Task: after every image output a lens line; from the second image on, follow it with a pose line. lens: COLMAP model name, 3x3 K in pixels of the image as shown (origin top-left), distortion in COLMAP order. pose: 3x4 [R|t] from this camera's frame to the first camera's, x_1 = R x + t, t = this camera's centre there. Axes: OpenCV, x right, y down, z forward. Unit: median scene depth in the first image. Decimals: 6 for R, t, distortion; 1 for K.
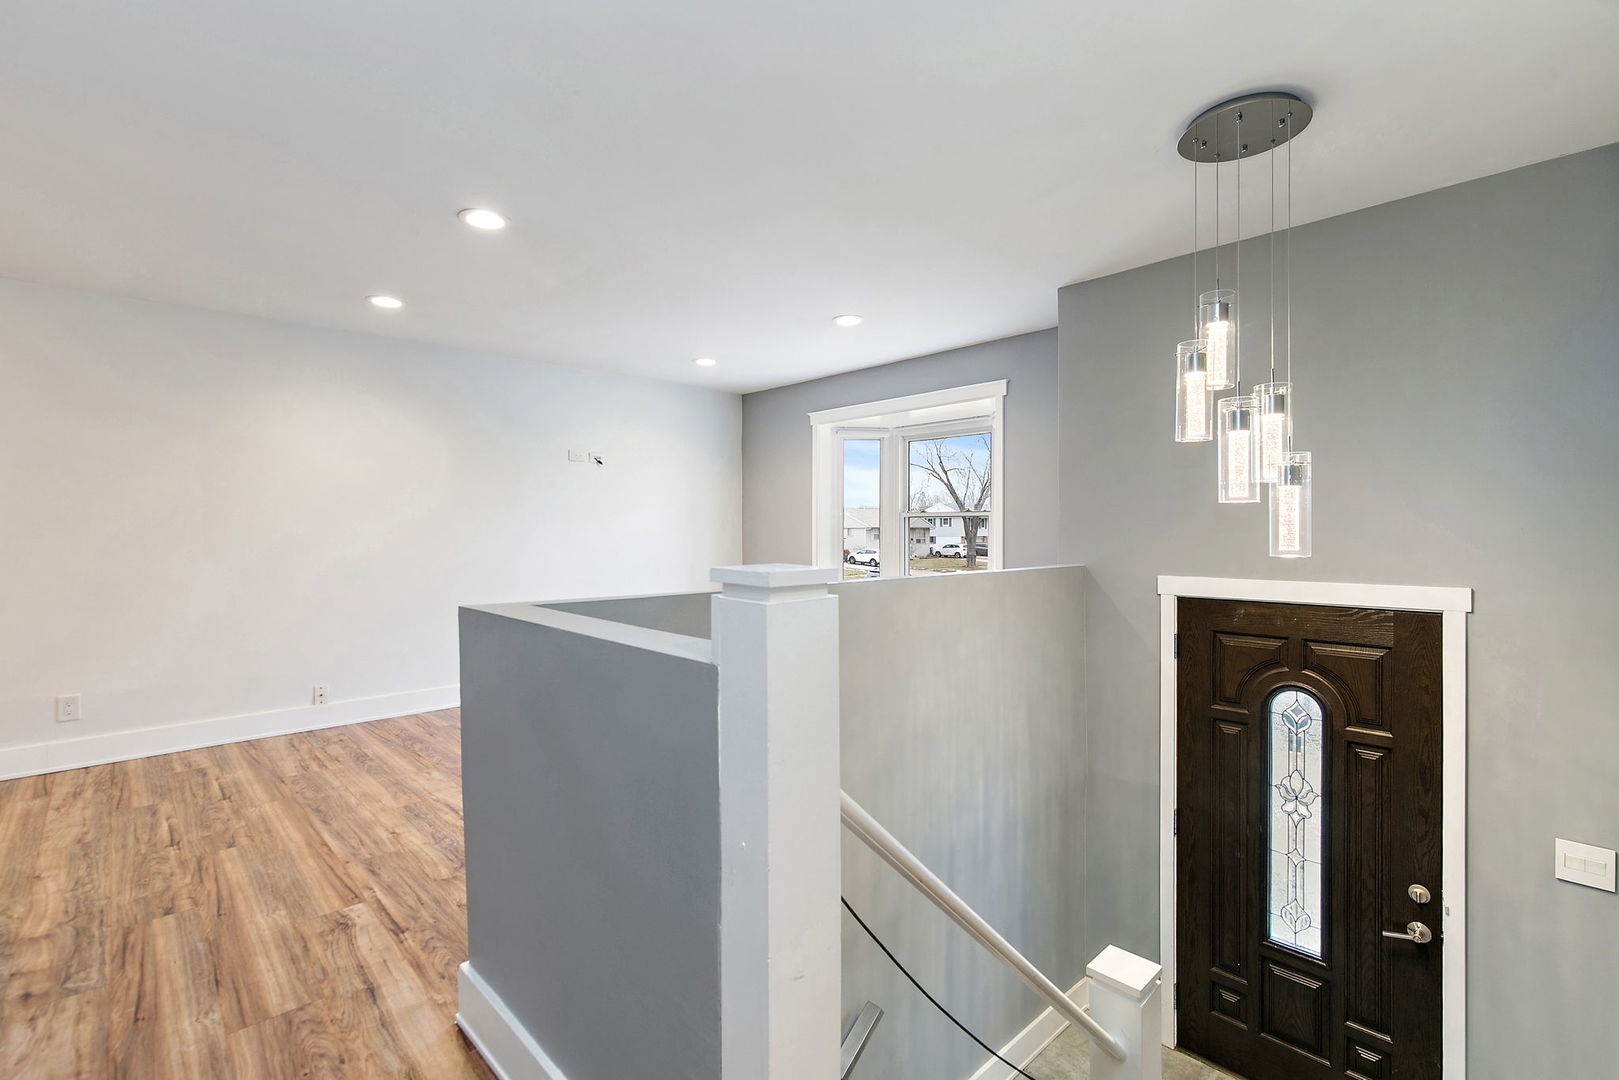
lens RADIAL K [[766.1, 0, 822.8], [0, 766.1, 547.5], [0, 0, 1]] dist [-0.001254, -0.000925]
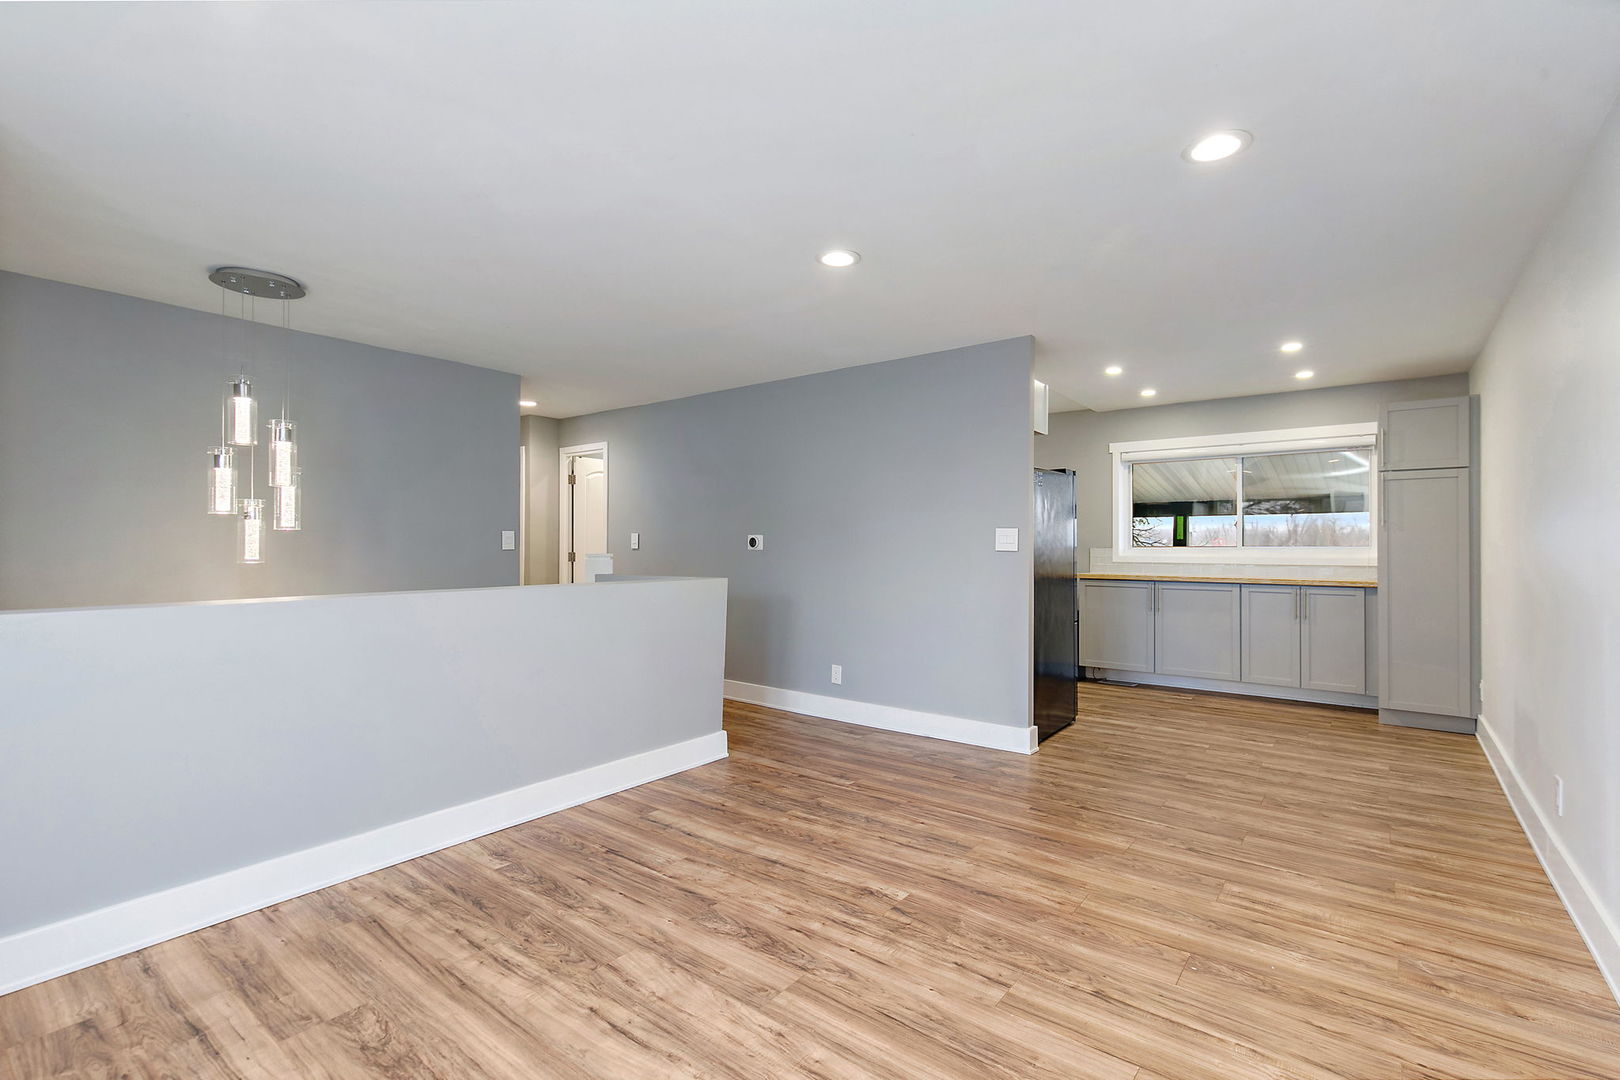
lens RADIAL K [[766.6, 0, 823.3], [0, 766.6, 547.5], [0, 0, 1]] dist [-0.001254, -0.000925]
pose [[-0.989589, 0.002165, -0.143905, -0.290481], [-0.001869, 0.999609, 0.027891, -0.055639], [0.143909, 0.027870, -0.989198, 2.253139]]
